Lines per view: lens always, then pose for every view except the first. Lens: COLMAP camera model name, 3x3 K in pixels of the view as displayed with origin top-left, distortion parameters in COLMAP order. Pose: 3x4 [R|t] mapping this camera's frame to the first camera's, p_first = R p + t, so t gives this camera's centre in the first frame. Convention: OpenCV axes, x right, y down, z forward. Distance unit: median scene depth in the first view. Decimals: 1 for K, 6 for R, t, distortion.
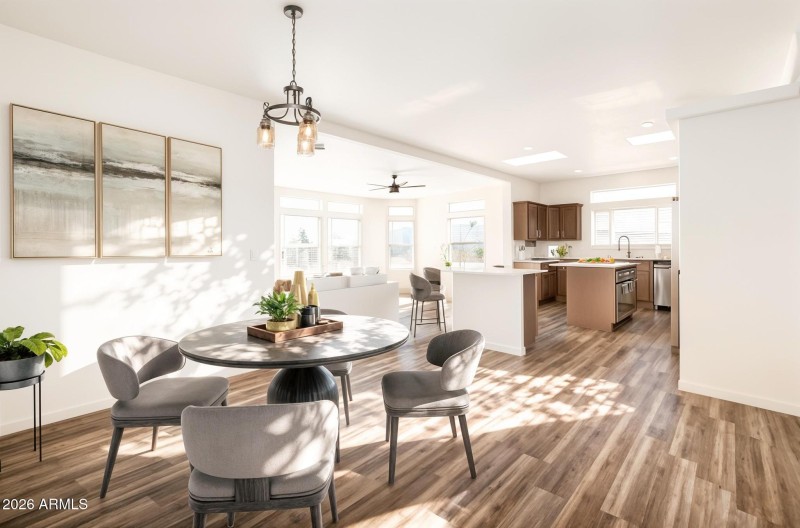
lens RADIAL K [[368.0, 0, 404.7], [0, 368.0, 250.1], [0, 0, 1]] dist [-0.000859, -0.000143]
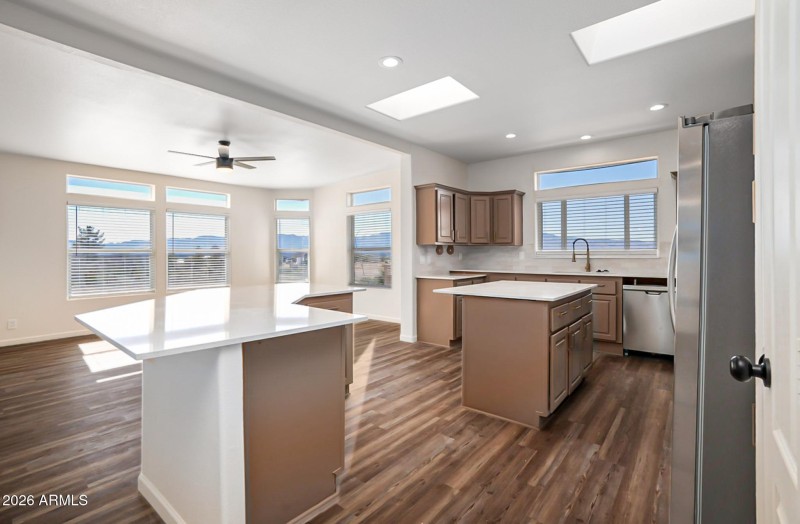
lens RADIAL K [[368.0, 0, 398.9], [0, 368.0, 259.0], [0, 0, 1]] dist [-0.000859, -0.000143]
pose [[0.998804, 0.001262, 0.048876, 0.238899], [-0.001630, 0.999971, 0.007493, -0.006563], [-0.048865, -0.007564, 0.998777, 0.357085]]
